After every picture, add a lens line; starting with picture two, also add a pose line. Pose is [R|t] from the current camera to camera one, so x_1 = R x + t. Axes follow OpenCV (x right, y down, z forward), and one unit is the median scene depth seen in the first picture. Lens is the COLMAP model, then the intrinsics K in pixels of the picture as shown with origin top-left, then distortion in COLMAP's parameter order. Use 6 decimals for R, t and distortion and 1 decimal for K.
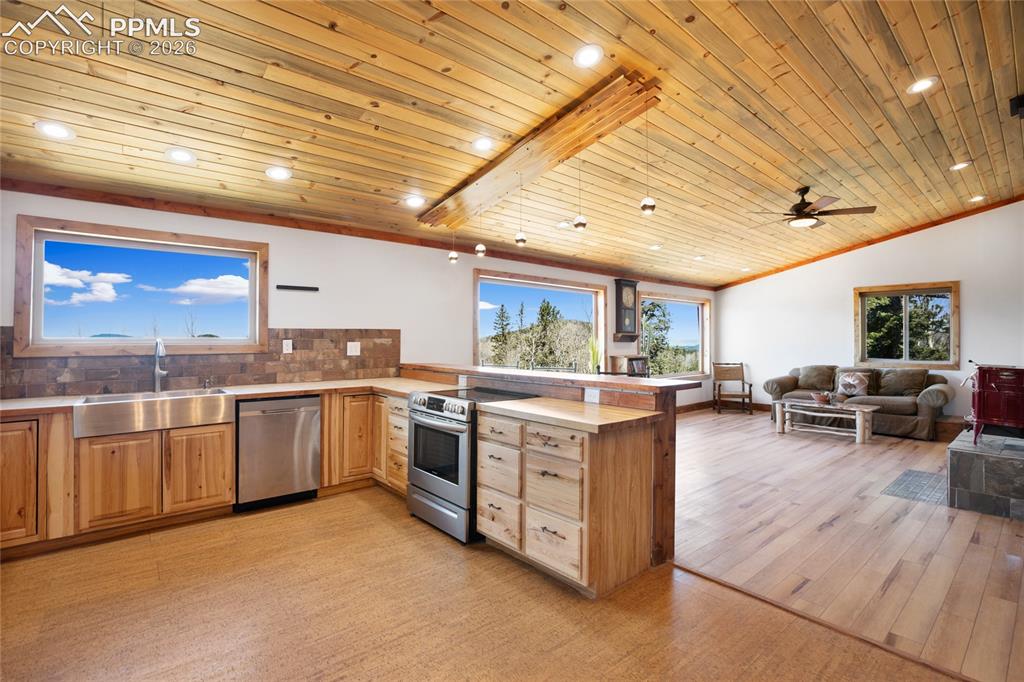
lens RADIAL K [[475.1, 0, 511.2], [0, 475.1, 328.2], [0, 0, 1]] dist [-0.055078, 0.022012]
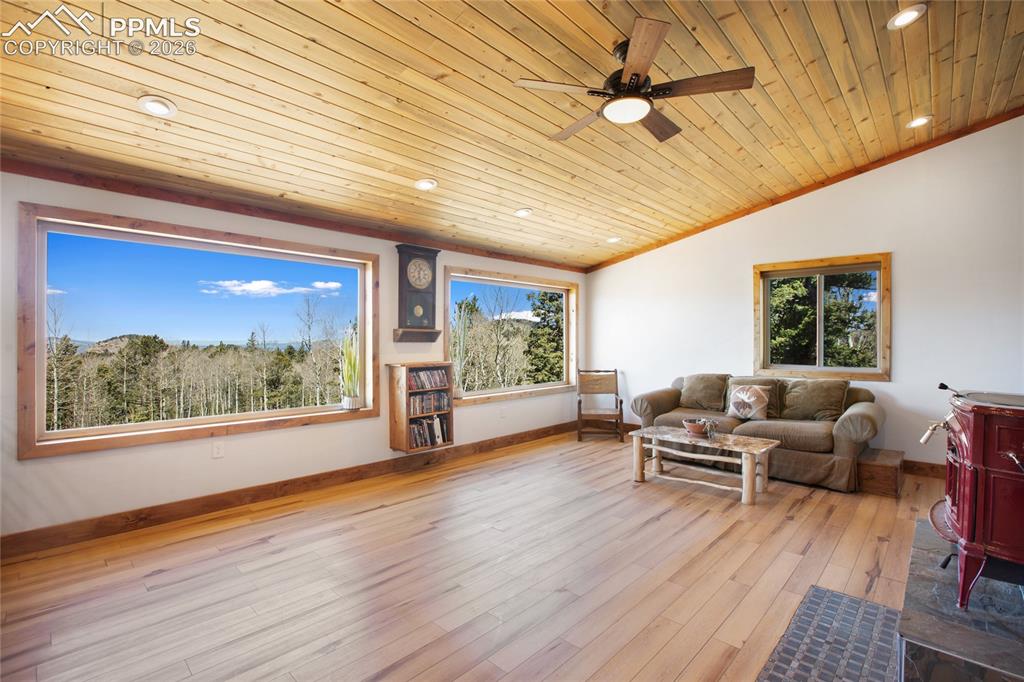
lens RADIAL K [[473.7, 0, 510.9], [0, 473.7, 335.0], [0, 0, 1]] dist [-0.055128, 0.022604]
pose [[0.994312, -0.002839, 0.106467, 0.535715], [0.001248, 0.999887, 0.015004, 0.016678], [-0.106498, -0.014785, 0.994203, 0.598217]]
